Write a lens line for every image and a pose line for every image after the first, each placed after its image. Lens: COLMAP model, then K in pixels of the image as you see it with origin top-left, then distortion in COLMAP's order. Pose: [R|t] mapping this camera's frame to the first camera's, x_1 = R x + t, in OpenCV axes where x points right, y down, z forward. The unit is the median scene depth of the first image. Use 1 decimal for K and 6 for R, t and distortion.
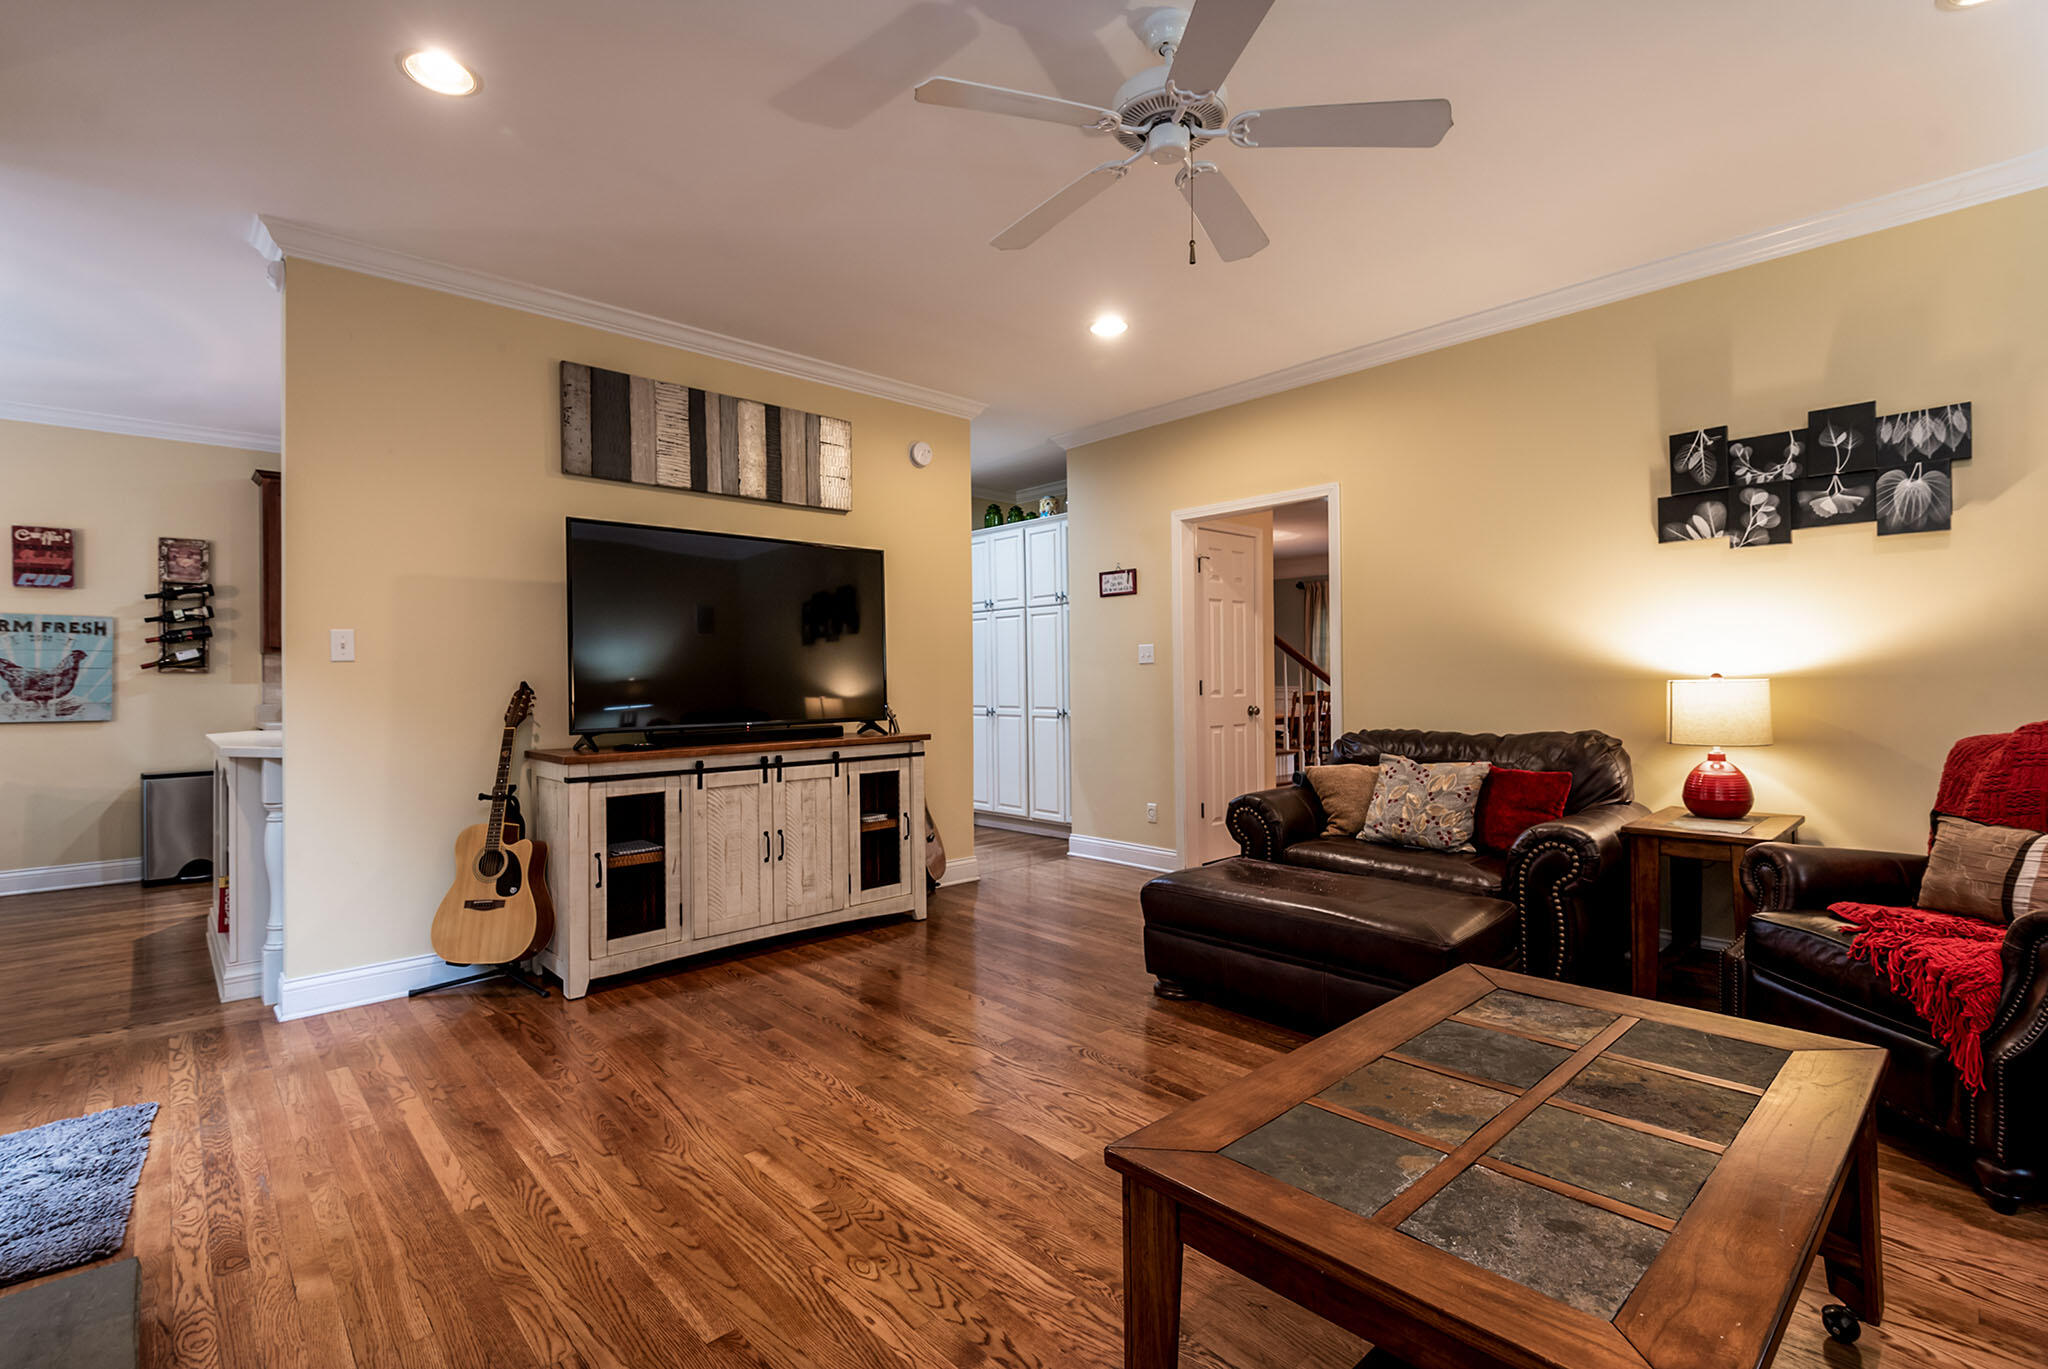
lens RADIAL K [[942.2, 0, 1020.4], [0, 942.2, 676.2], [0, 0, 1]] dist [0.026020, -0.008684]
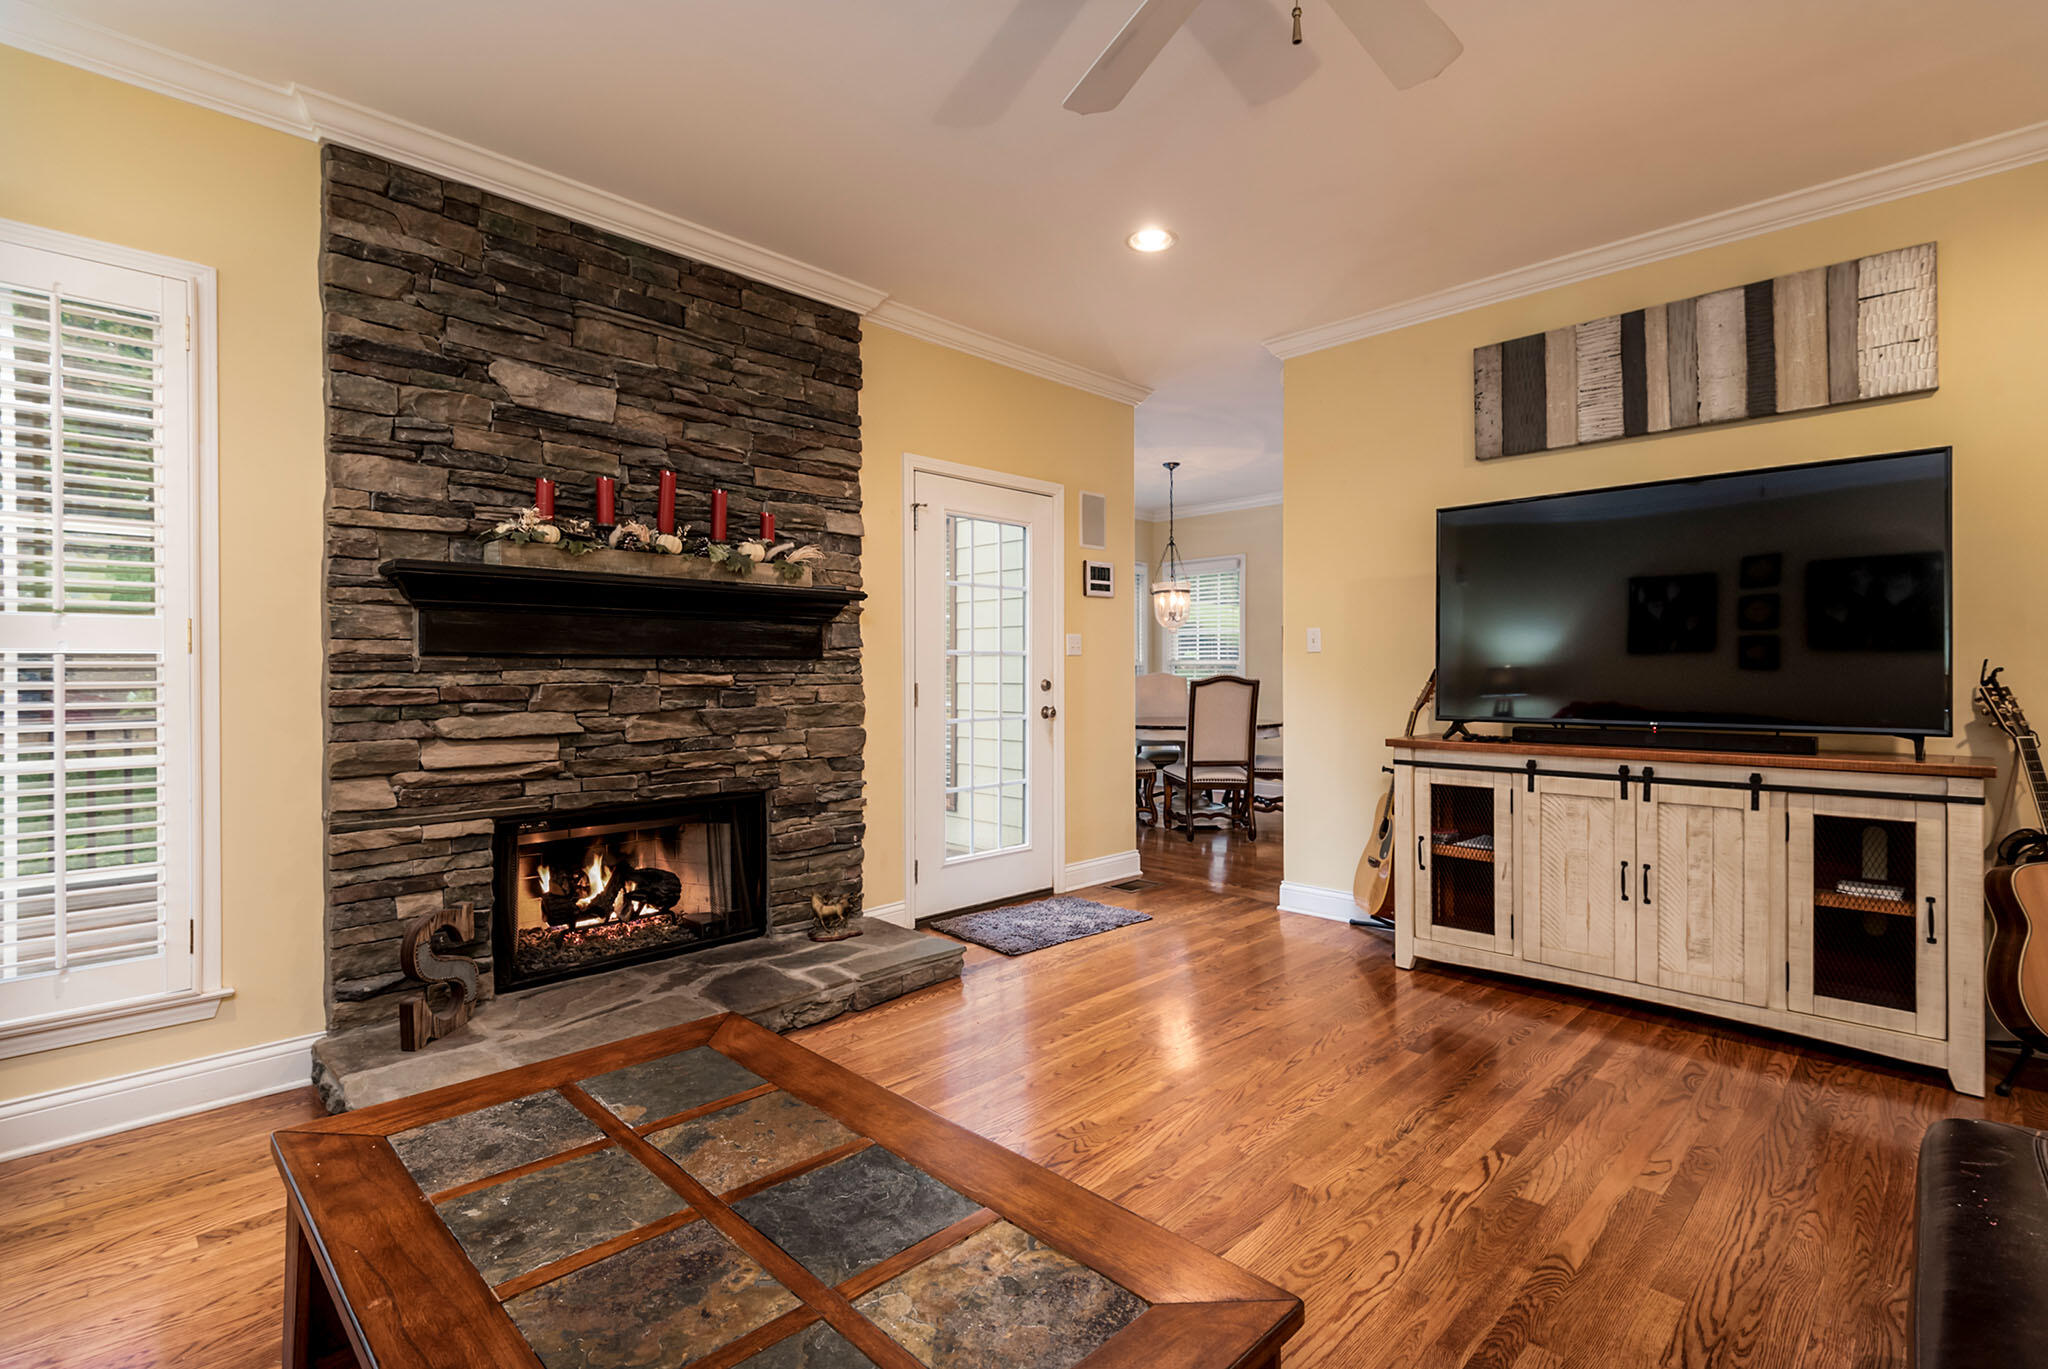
lens RADIAL K [[942.2, 0, 1003.8], [0, 942.2, 674.8], [0, 0, 1]] dist [0.026020, -0.008684]
pose [[0.031485, 0.011899, -0.999433, 0.556377], [0.004920, 0.999915, 0.012059, -0.002529], [0.999492, -0.005297, 0.031423, 0.511036]]
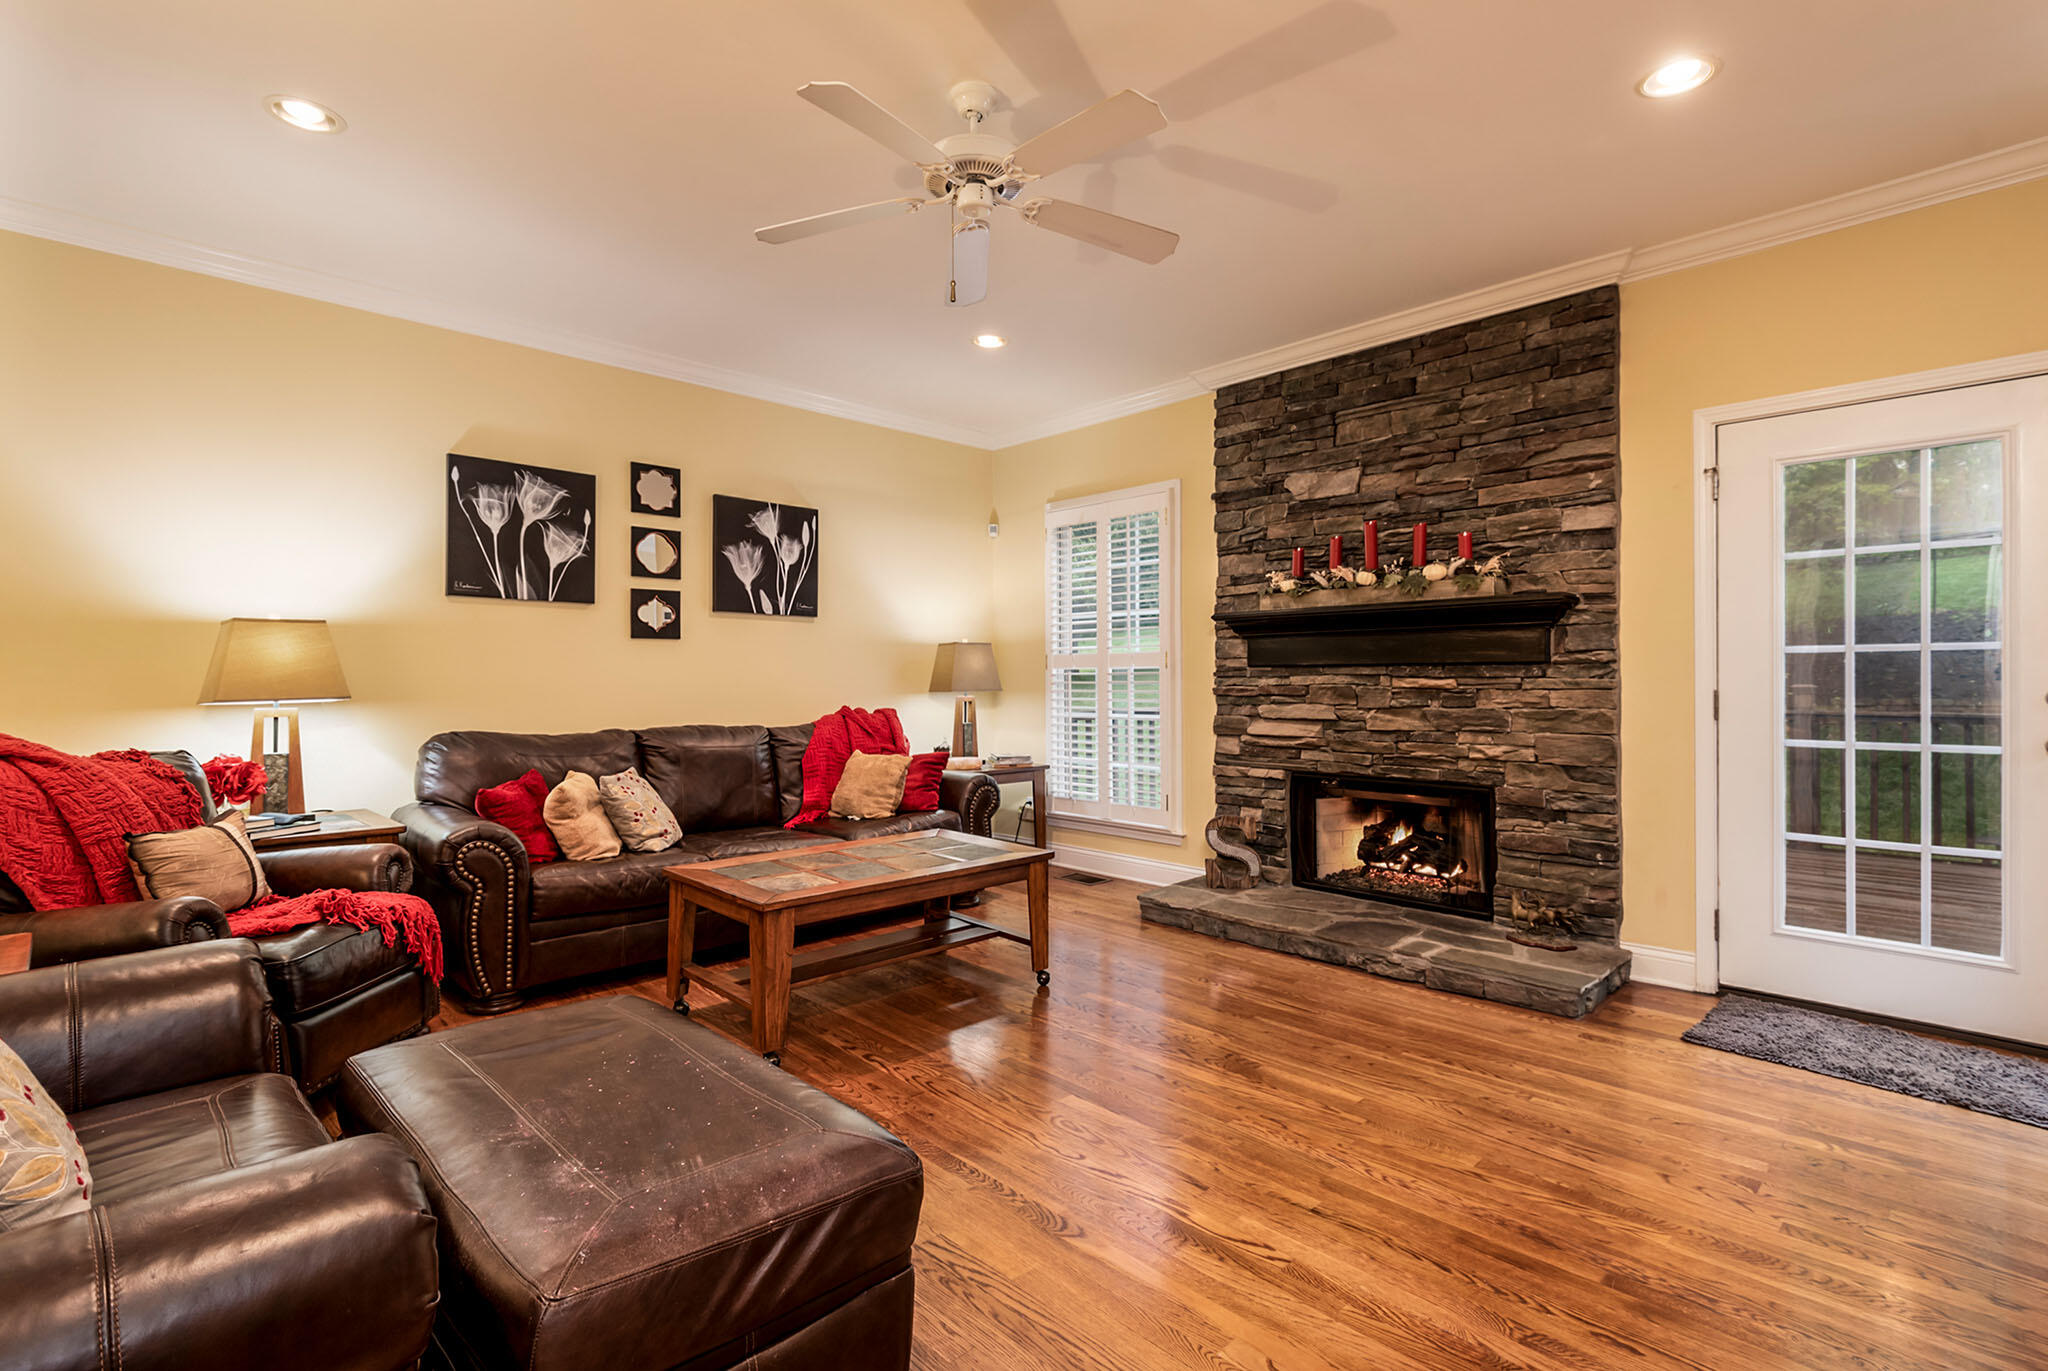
lens RADIAL K [[942.2, 0, 1039.3], [0, 942.2, 676.4], [0, 0, 1]] dist [0.026020, -0.008684]
pose [[-0.999257, 0.011697, -0.036719, 0.084228], [0.011817, 0.999926, -0.003057, 0.002538], [0.036681, -0.003488, -0.999321, 1.386979]]
